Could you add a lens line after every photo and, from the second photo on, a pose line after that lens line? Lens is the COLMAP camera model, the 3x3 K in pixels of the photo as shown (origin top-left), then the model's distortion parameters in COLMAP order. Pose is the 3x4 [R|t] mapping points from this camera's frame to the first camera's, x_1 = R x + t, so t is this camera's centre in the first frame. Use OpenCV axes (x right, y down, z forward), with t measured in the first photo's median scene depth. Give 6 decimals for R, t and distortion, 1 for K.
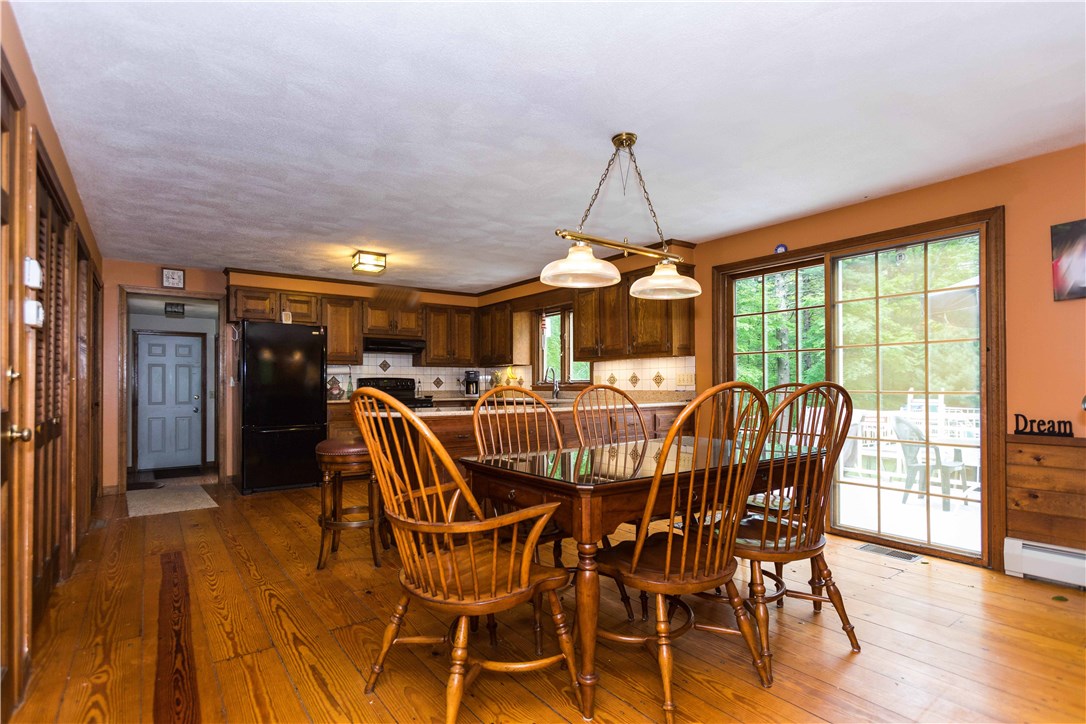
lens RADIAL K [[578.7, 0, 542.7], [0, 578.7, 382.2], [0, 0, 1]] dist [0.001870, 0.000572]
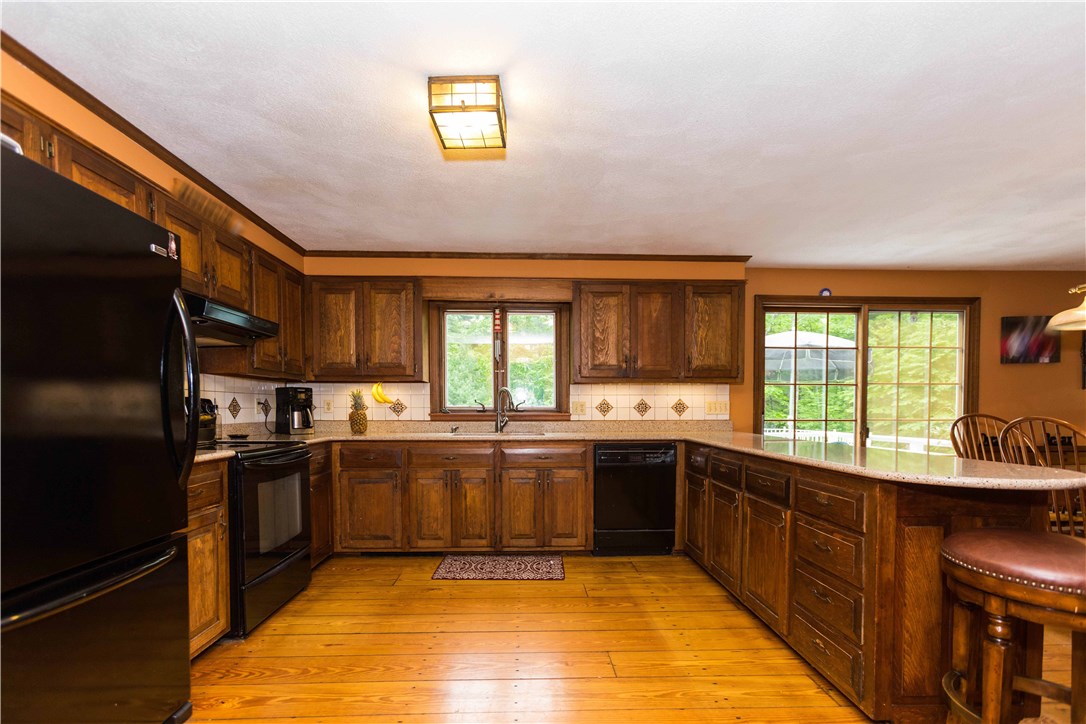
lens RADIAL K [[506.5, 0, 539.8], [0, 506.5, 426.7], [0, 0, 1]] dist [-0.002723, 0.005435]
pose [[0.527968, -0.026040, 0.848865, -0.819428], [-0.006505, 0.999377, 0.034703, -0.001678], [-0.849239, -0.023844, 0.527469, 1.079969]]
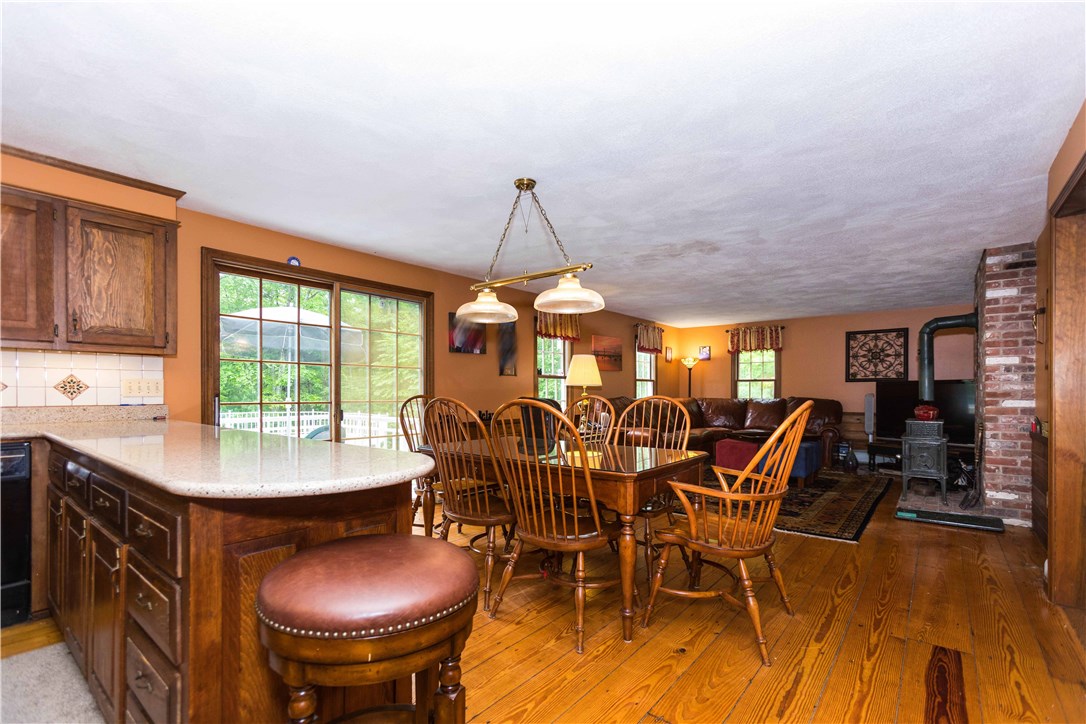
lens RADIAL K [[494.3, 0, 541.0], [0, 494.3, 393.1], [0, 0, 1]] dist [-0.001785, 0.000299]
pose [[-0.287497, 0.000766, 0.957781, -0.616192], [-0.006842, 0.999973, -0.002854, -0.000944], [-0.957757, -0.007373, -0.287484, 0.950031]]
